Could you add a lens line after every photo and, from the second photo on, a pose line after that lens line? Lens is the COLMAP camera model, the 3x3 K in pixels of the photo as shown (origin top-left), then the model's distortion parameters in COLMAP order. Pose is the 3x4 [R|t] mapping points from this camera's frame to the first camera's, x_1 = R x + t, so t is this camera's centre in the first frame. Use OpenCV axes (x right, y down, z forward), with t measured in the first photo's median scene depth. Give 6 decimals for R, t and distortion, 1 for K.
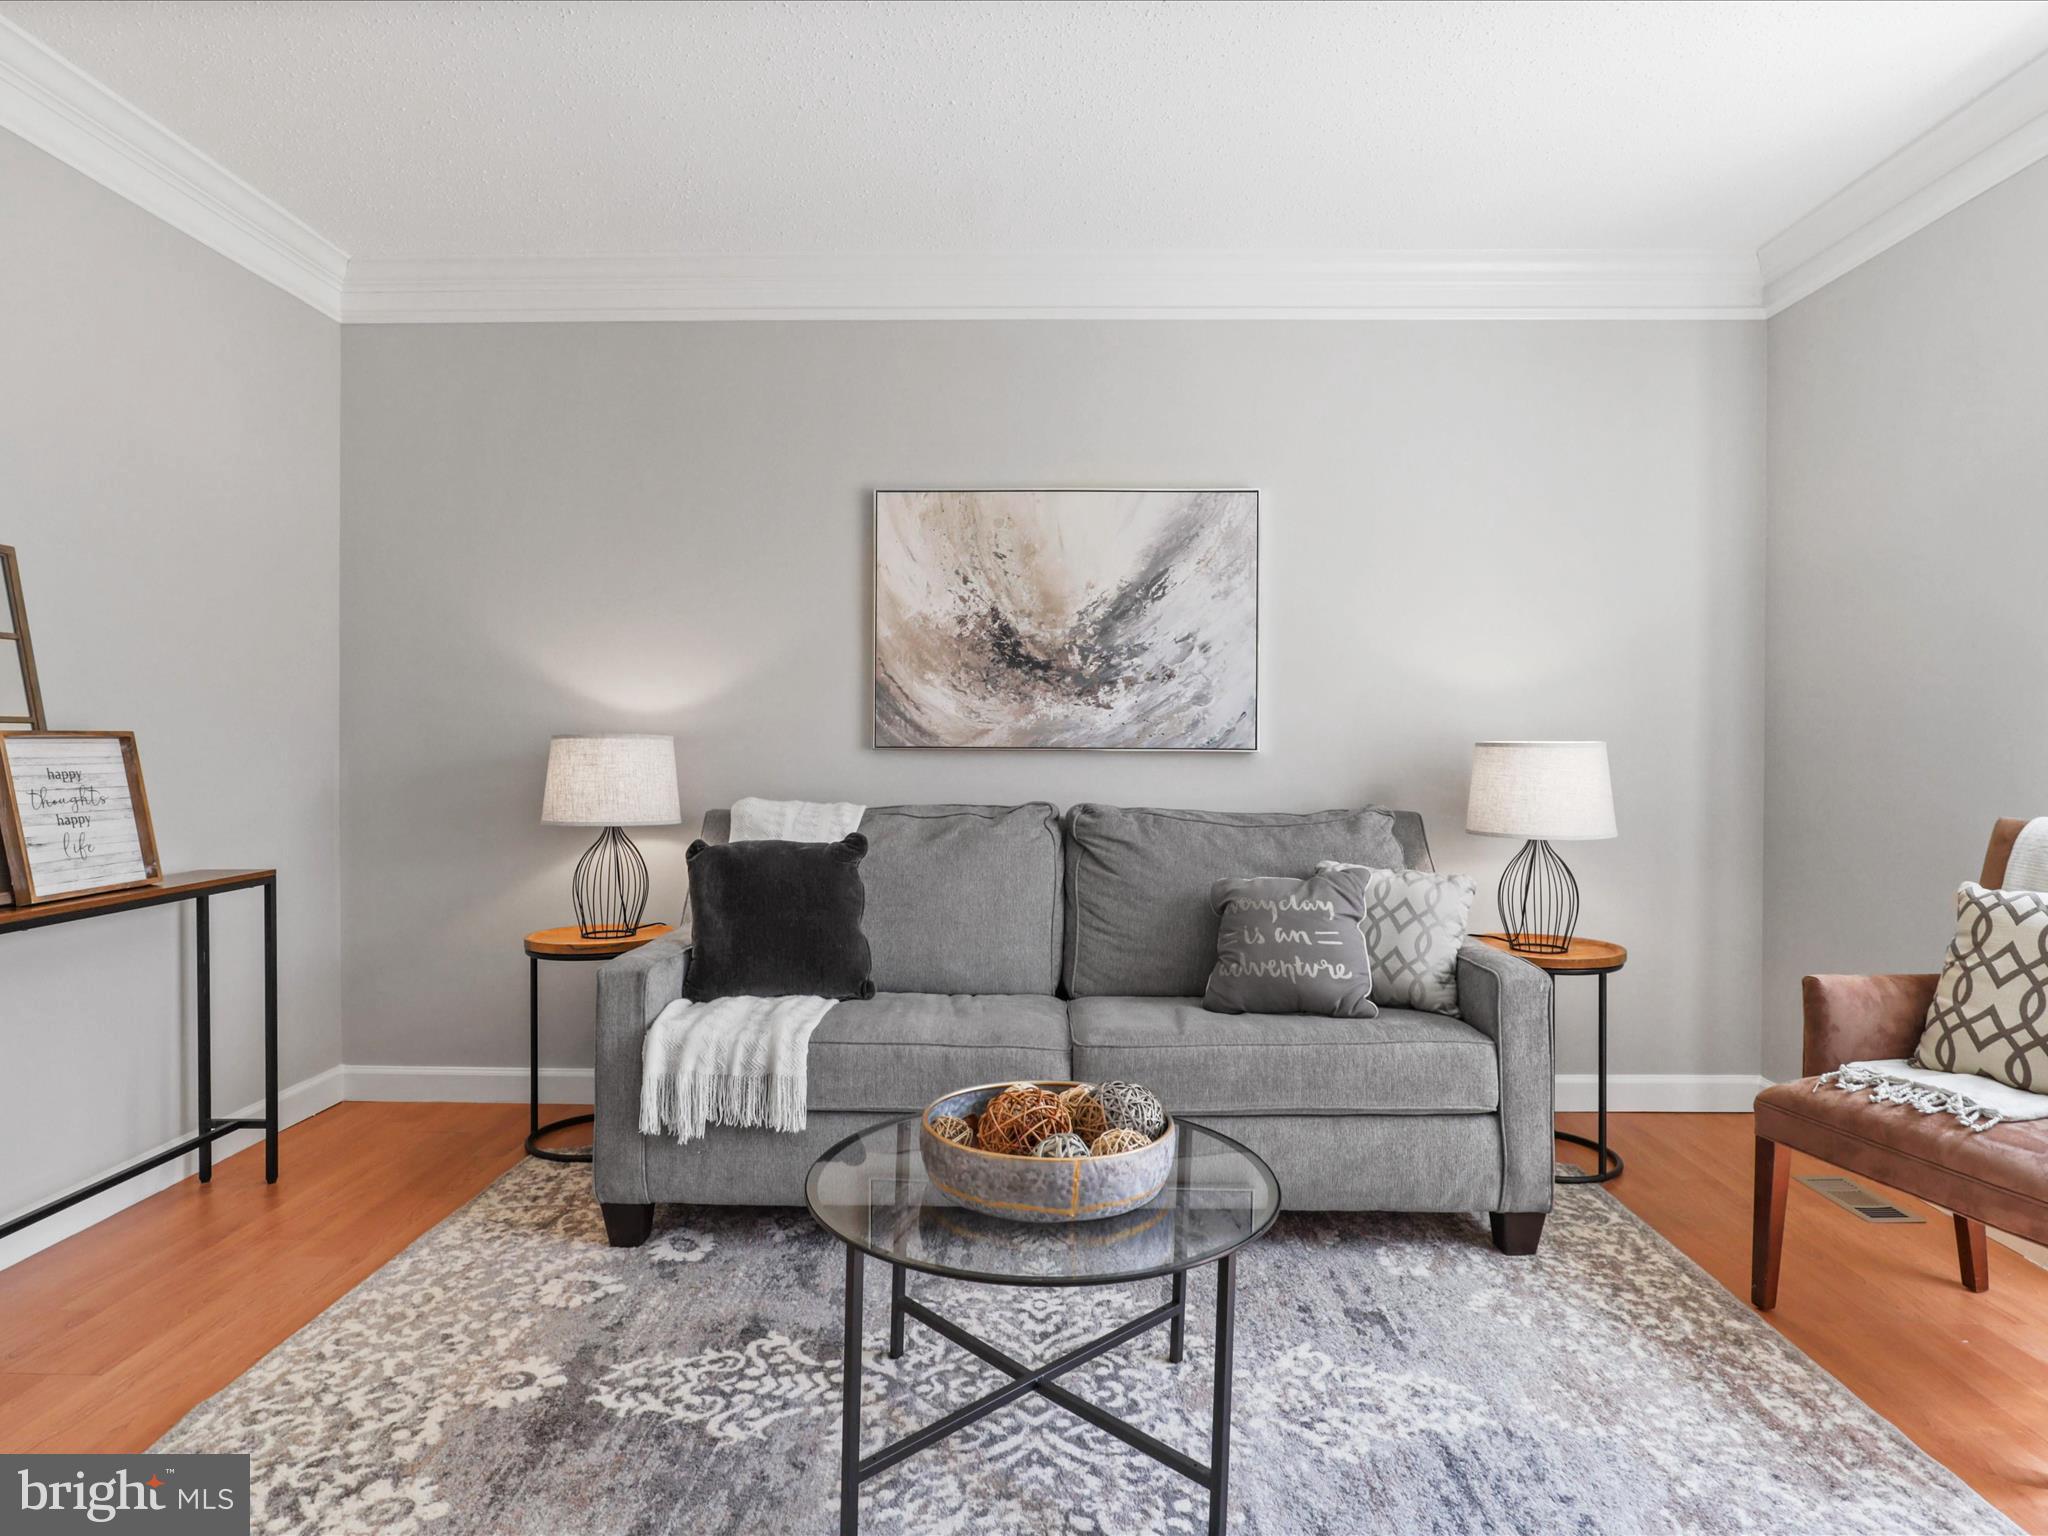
lens RADIAL K [[1155.2, 0, 1022.6], [0, 1155.2, 756.4], [0, 0, 1]] dist [-0.028306, 0.020484]
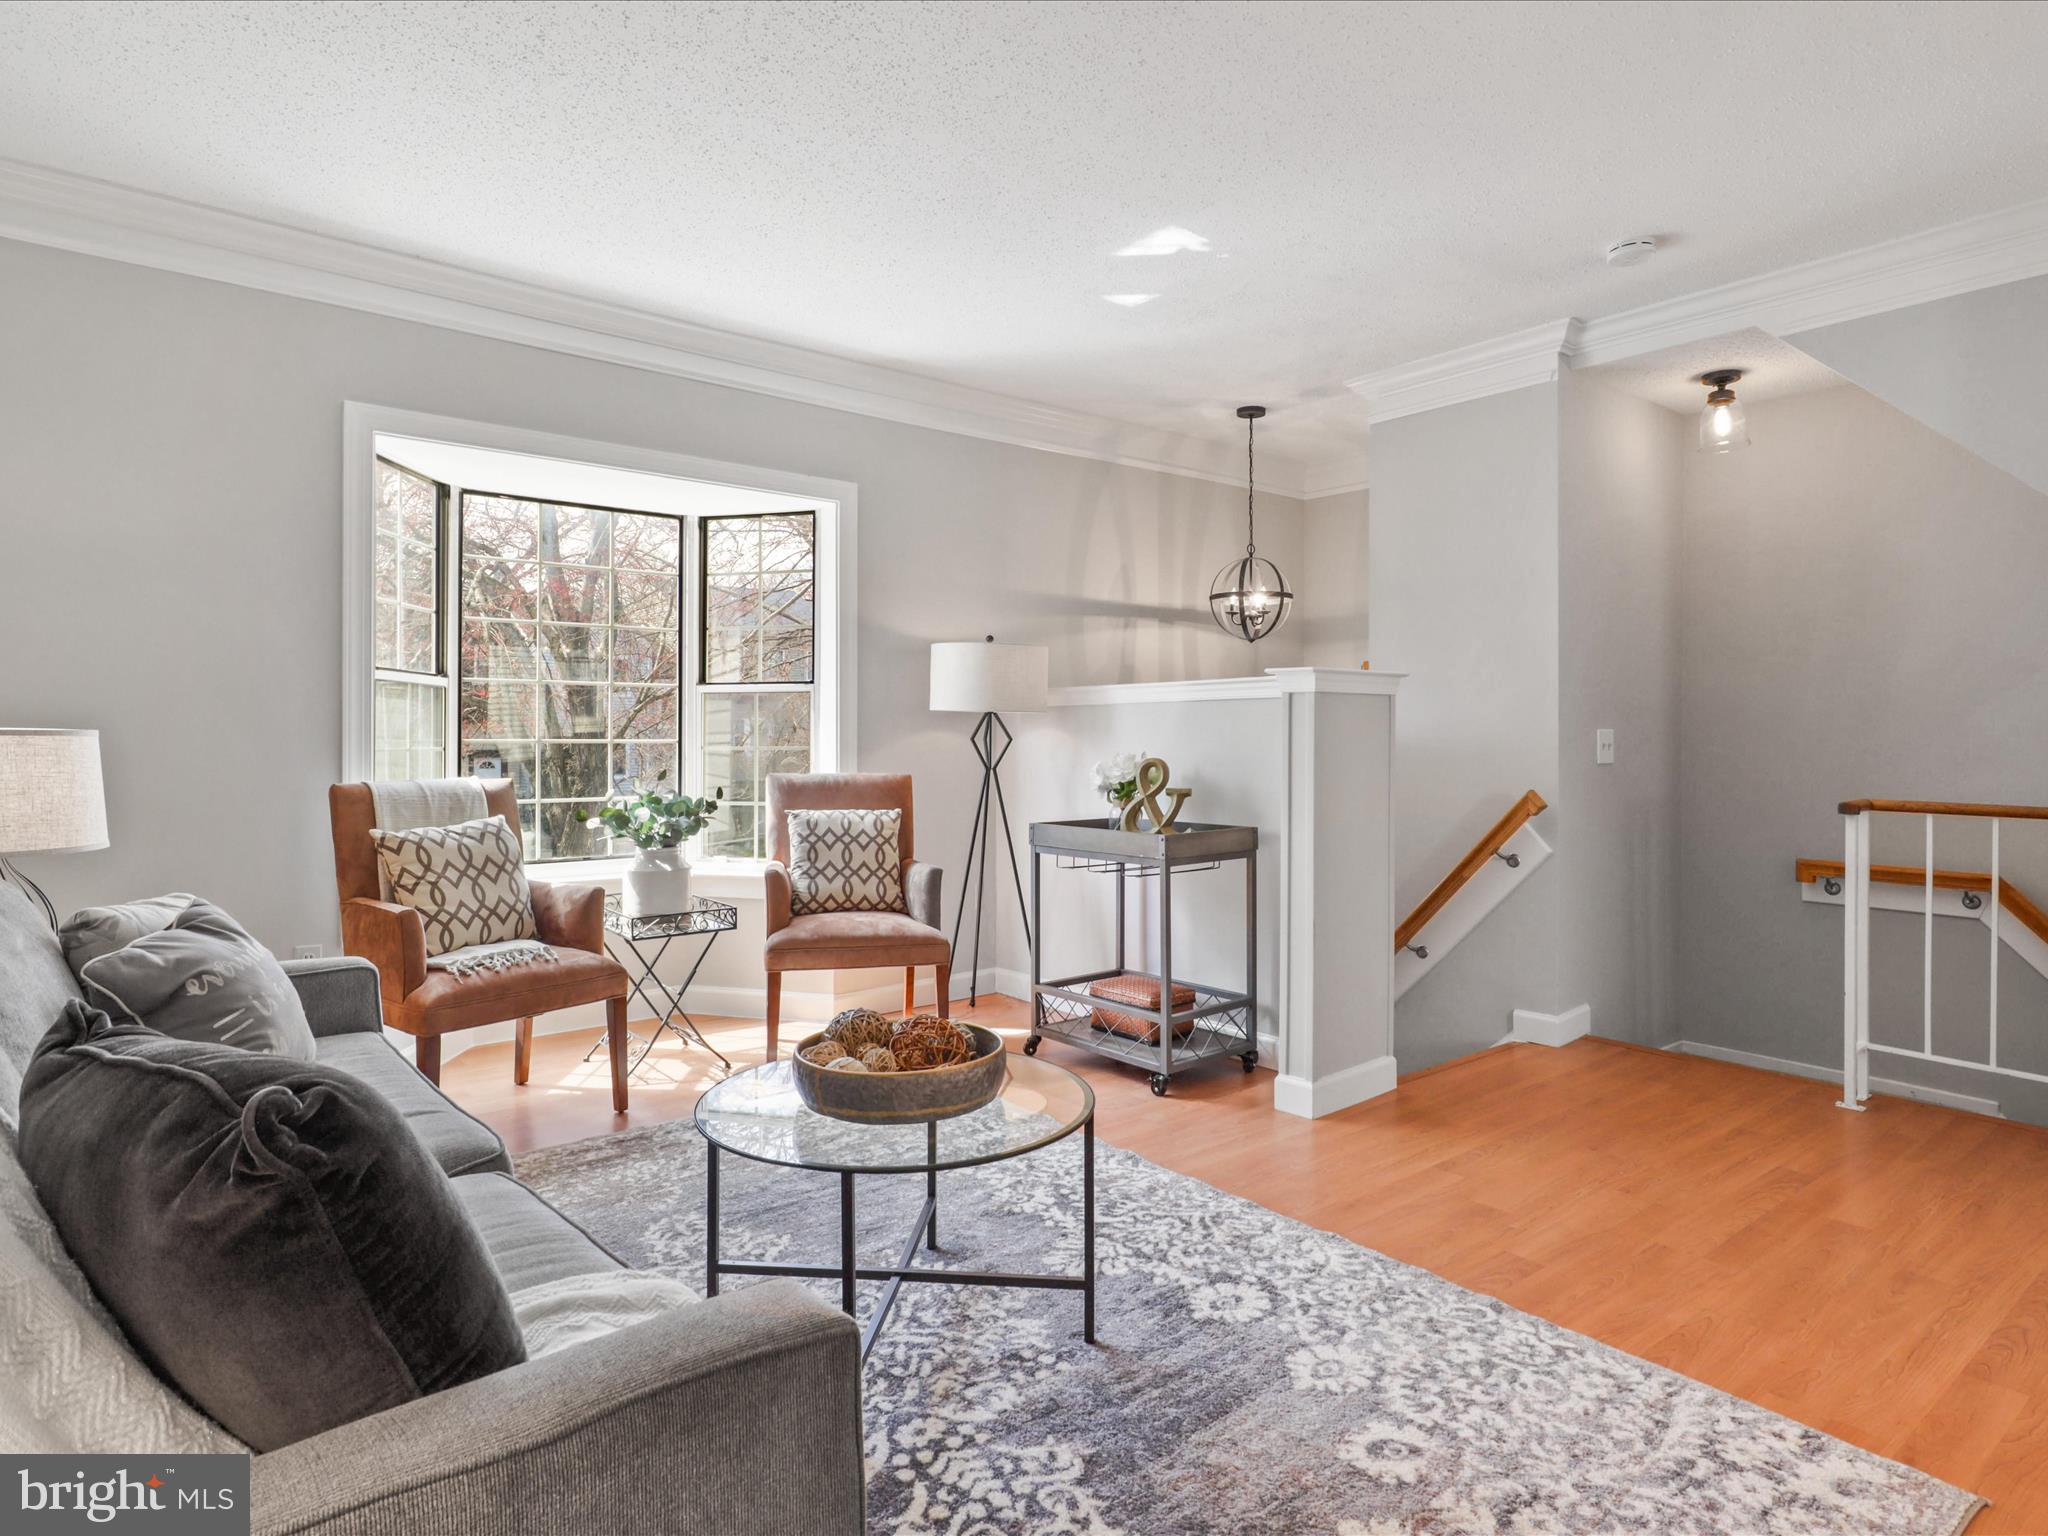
lens RADIAL K [[1155.2, 0, 1022.8], [0, 1155.2, 751.6], [0, 0, 1]] dist [-0.028306, 0.020484]
pose [[-0.647324, -0.019042, 0.761977, -0.894400], [0.004771, 0.999567, 0.029032, -0.027655], [-0.762200, 0.022429, -0.646953, 1.538986]]
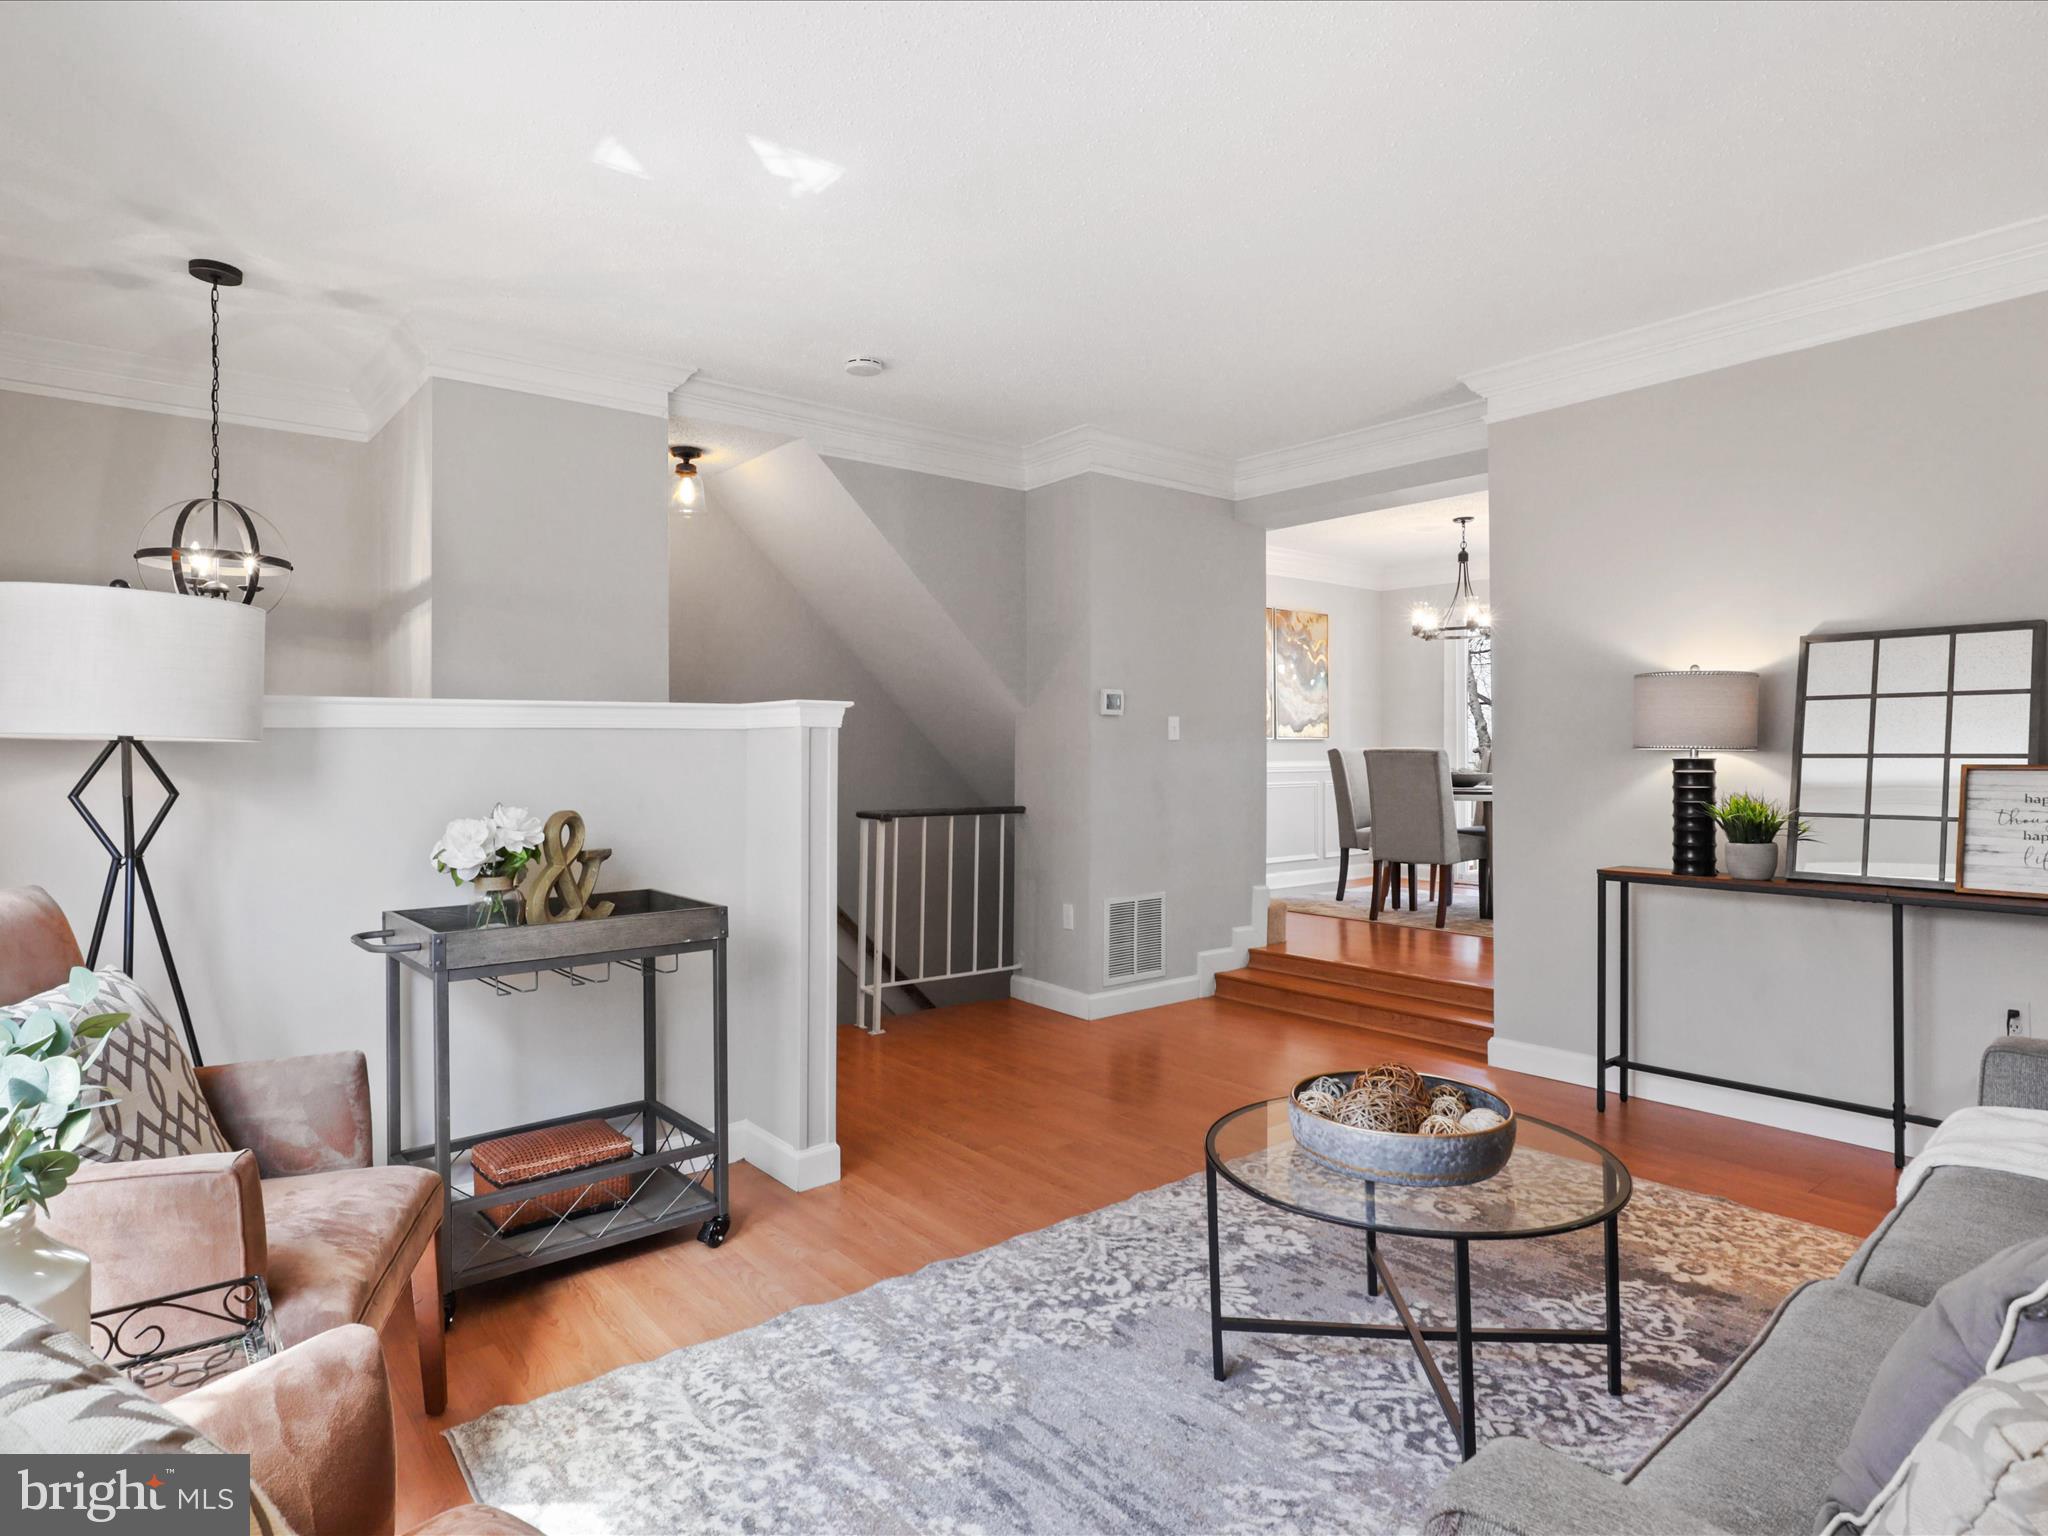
lens RADIAL K [[1155.2, 0, 1029.9], [0, 1155.2, 761.3], [0, 0, 1]] dist [-0.028306, 0.020484]
pose [[-0.751285, 0.003424, -0.659969, 0.989851], [-0.009597, 0.999824, 0.016112, -0.043717], [0.659909, 0.018438, -0.751120, 1.491271]]
